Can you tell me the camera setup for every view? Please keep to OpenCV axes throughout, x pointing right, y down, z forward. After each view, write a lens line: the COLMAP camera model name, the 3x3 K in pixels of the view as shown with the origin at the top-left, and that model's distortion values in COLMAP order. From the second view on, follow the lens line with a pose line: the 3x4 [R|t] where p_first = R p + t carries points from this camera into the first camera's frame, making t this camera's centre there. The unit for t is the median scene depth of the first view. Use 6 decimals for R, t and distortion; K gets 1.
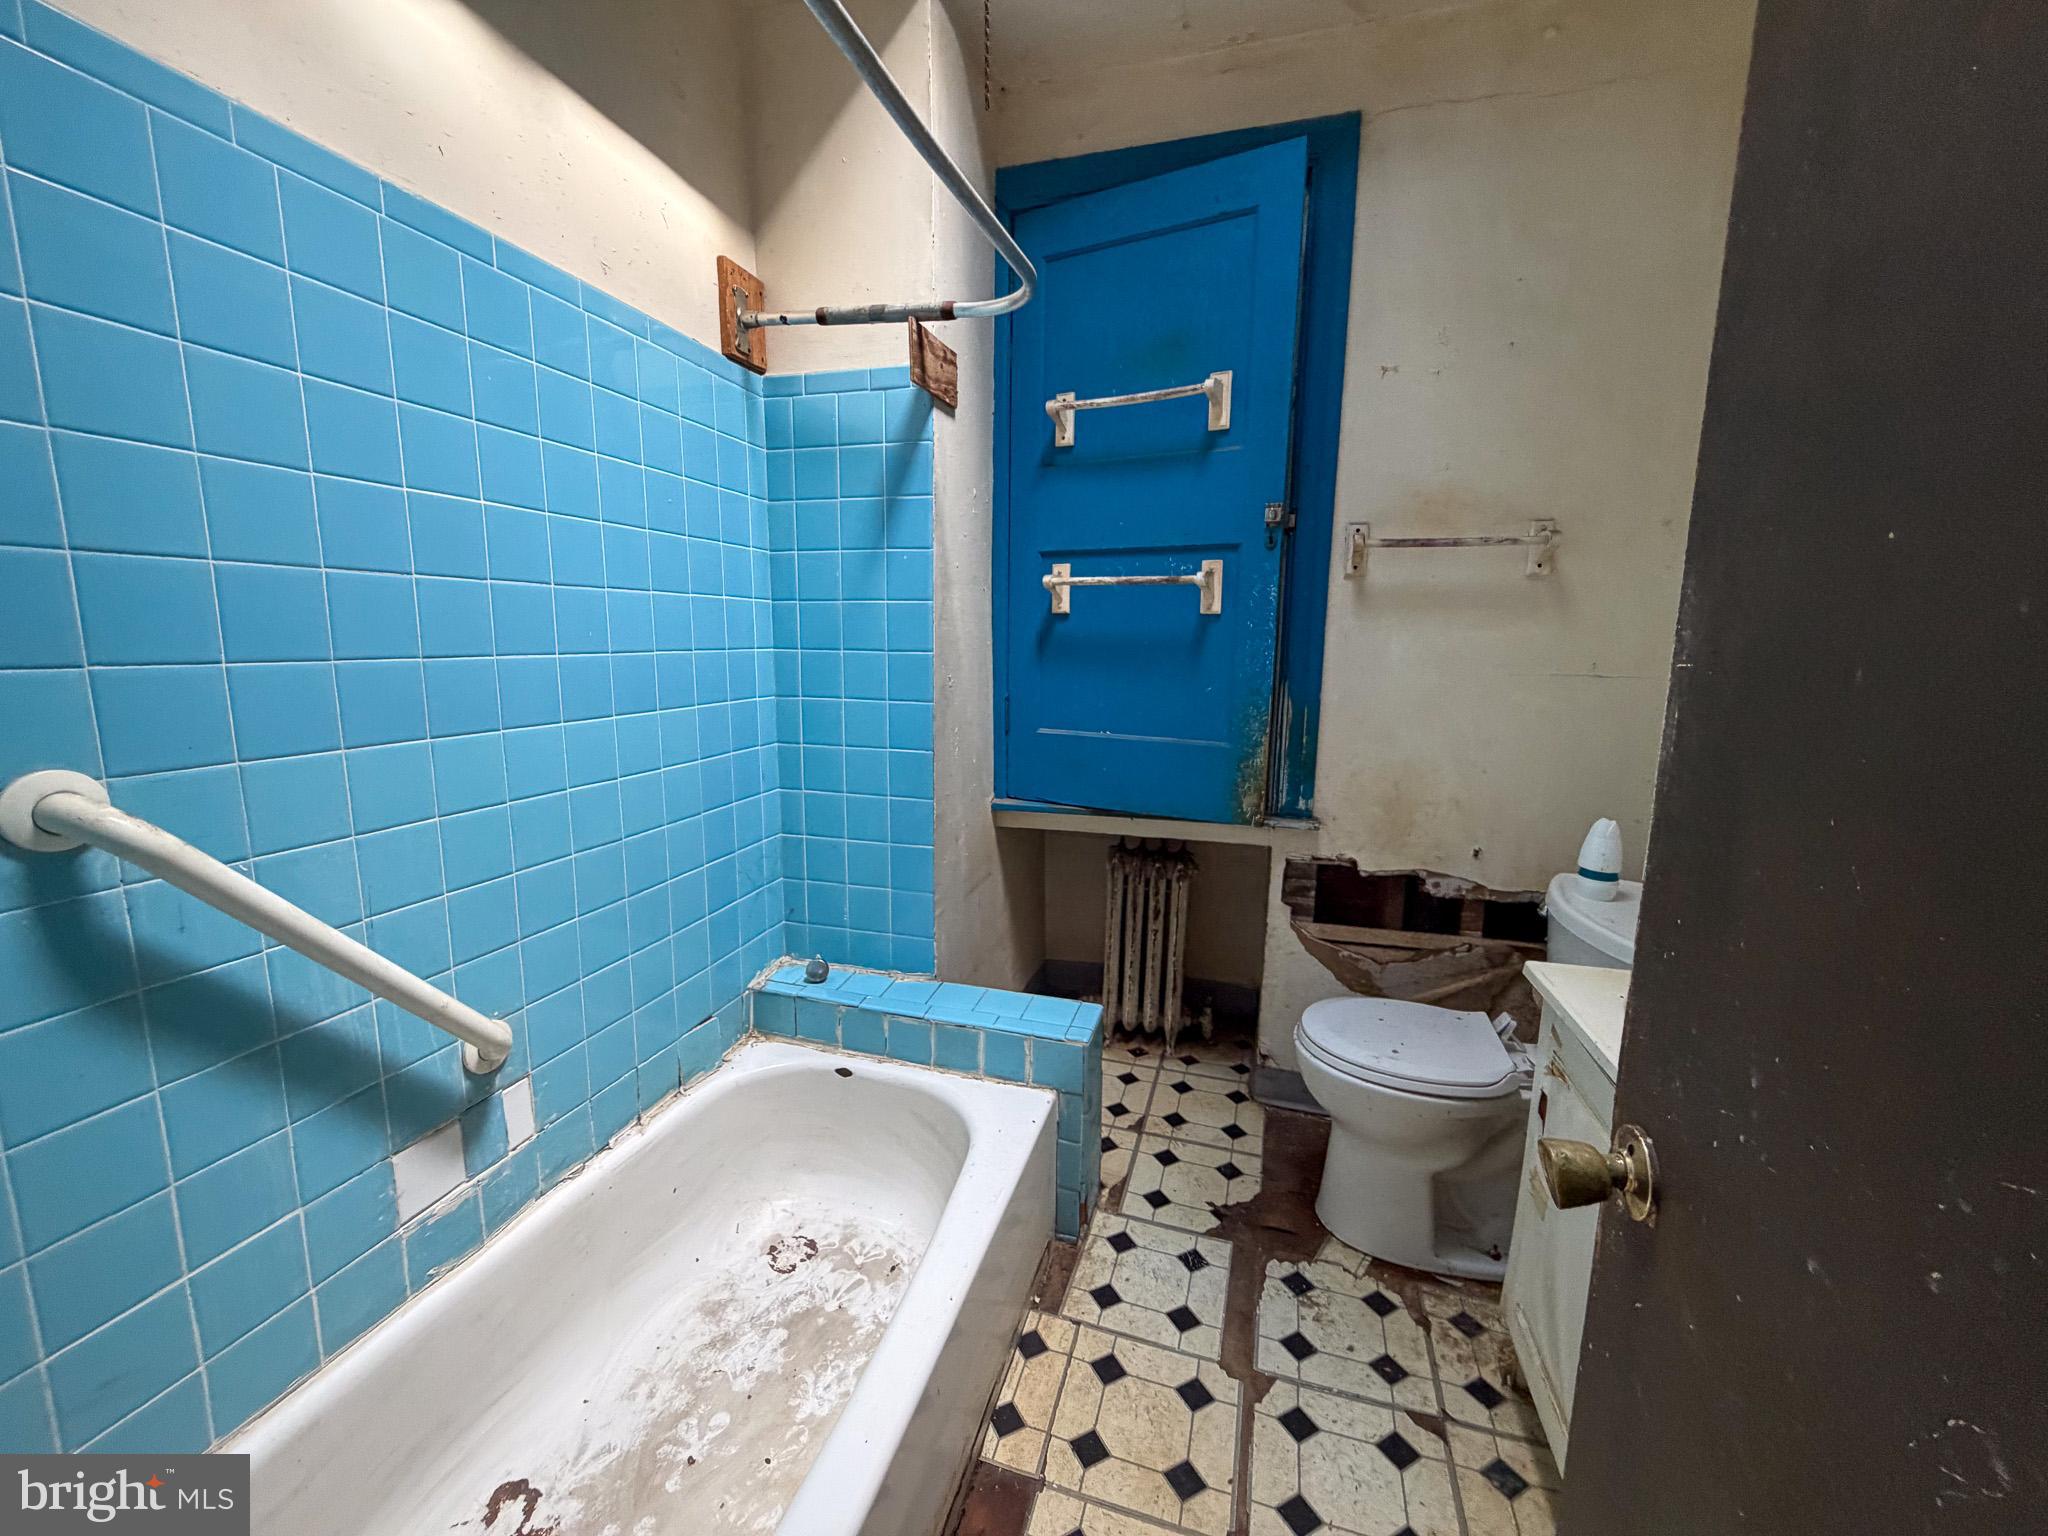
lens RADIAL K [[815.5, 0, 1017.1], [0, 815.5, 767.0], [0, 0, 1]] dist [0.001030, -0.000649]
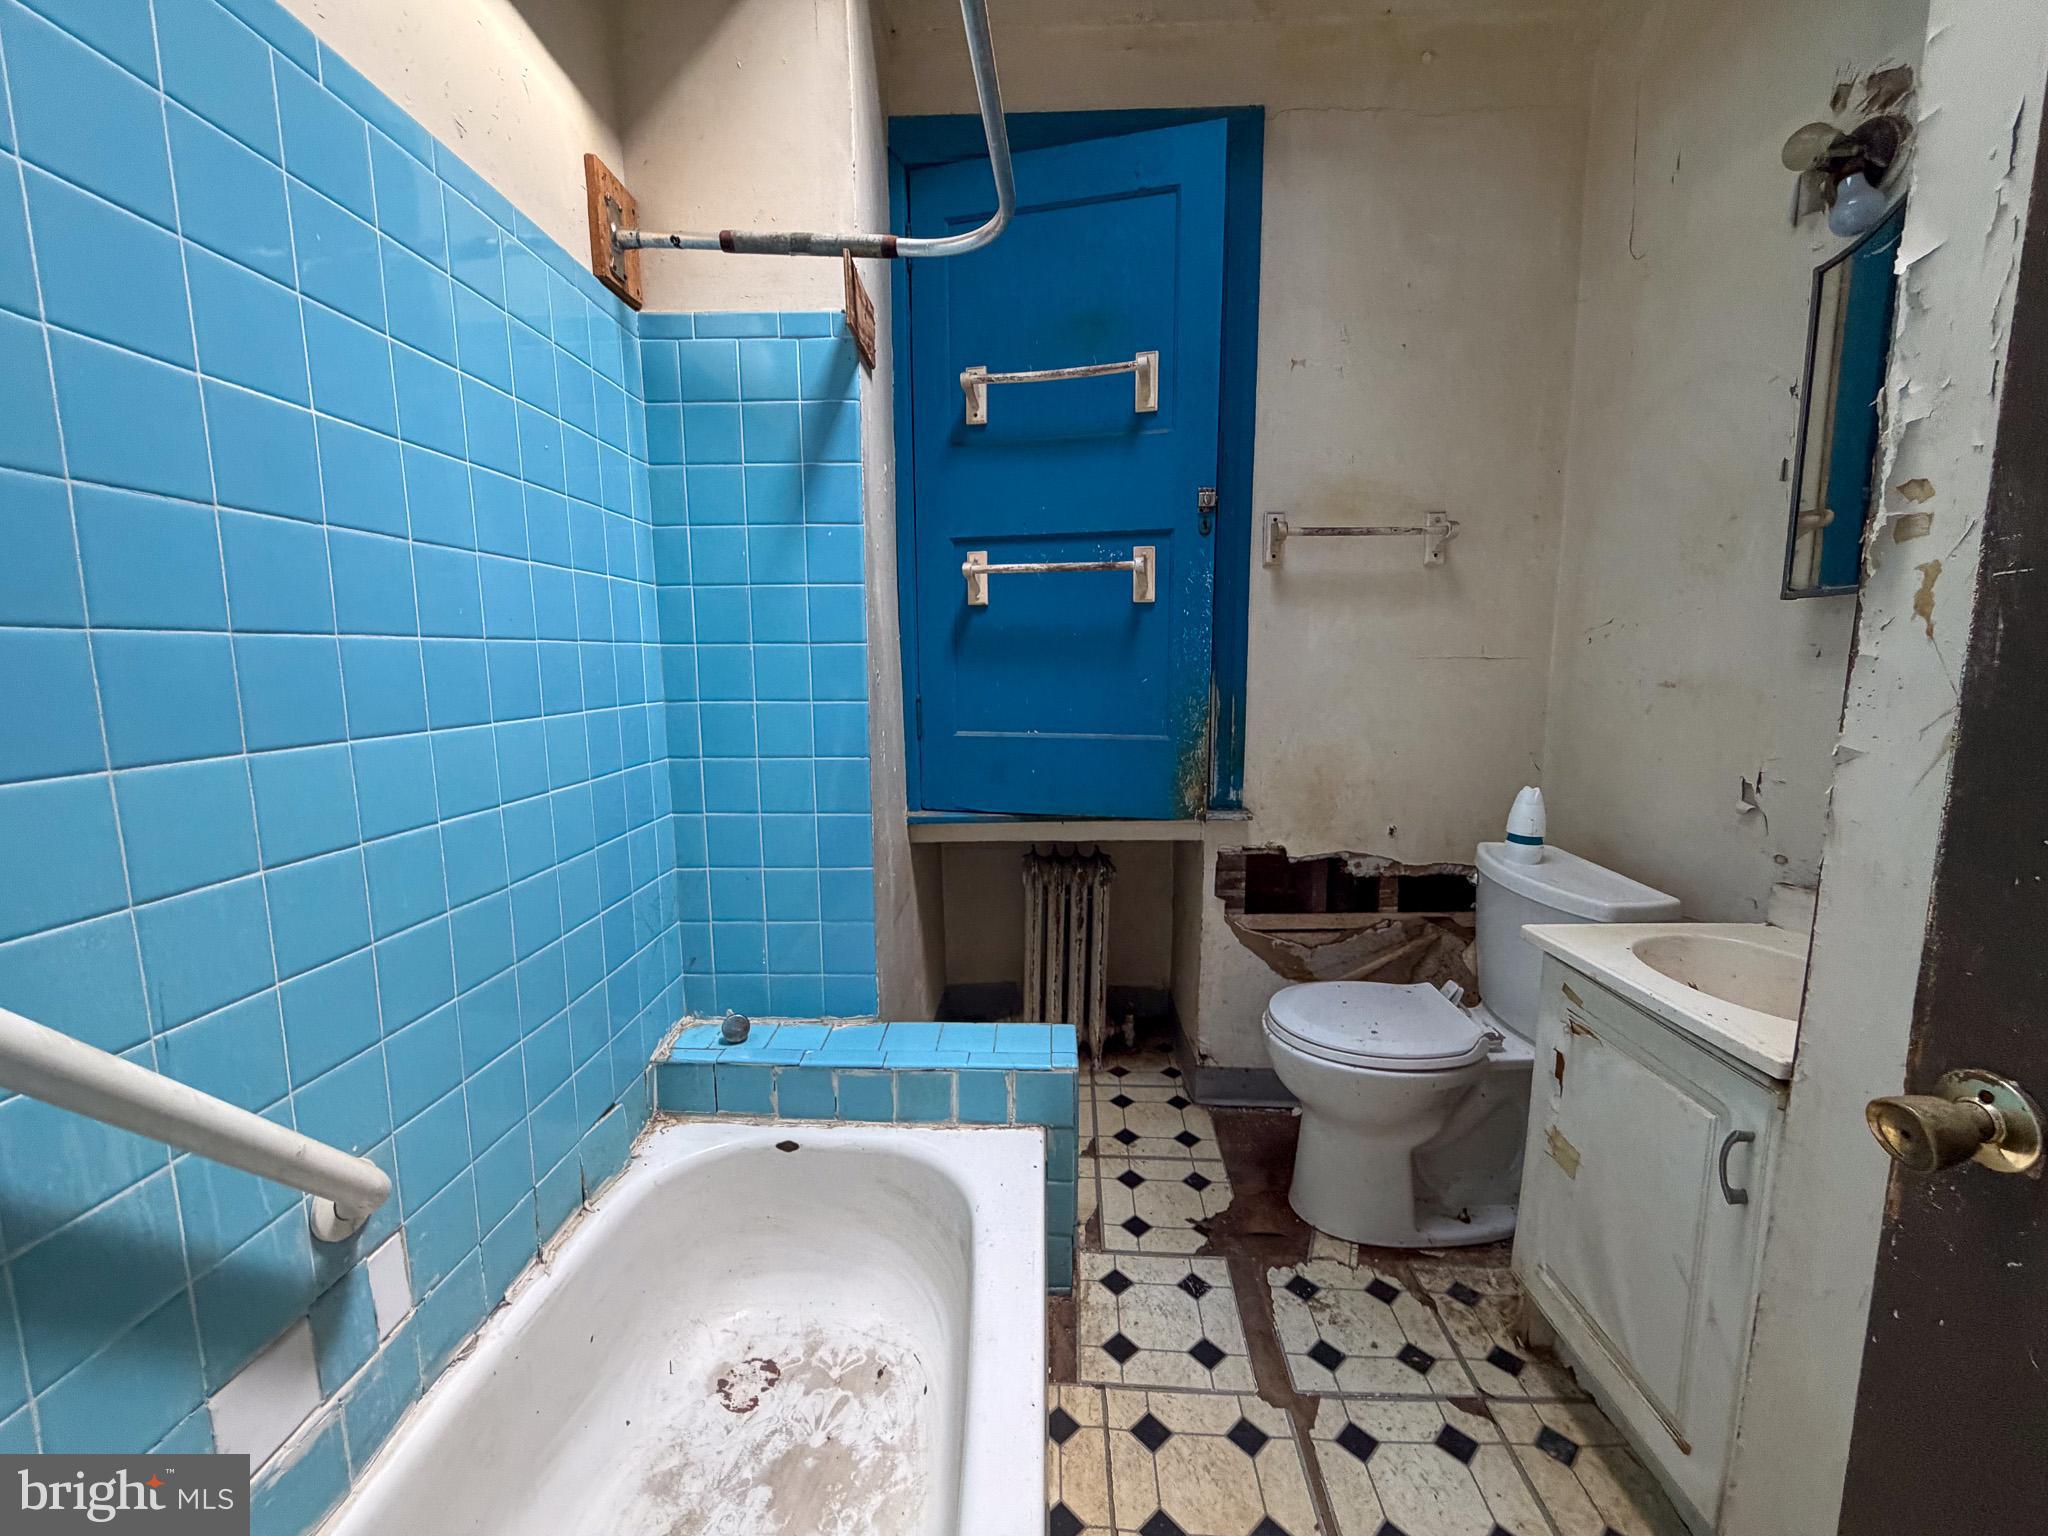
lens RADIAL K [[815.5, 0, 1017.1], [0, 815.5, 767.0], [0, 0, 1]] dist [0.001030, -0.000649]
pose [[0.966197, -0.051838, 0.252538, -0.174141], [0.058131, 0.998155, -0.017517, 0.015749], [-0.251164, 0.031605, 0.967428, 0.121705]]
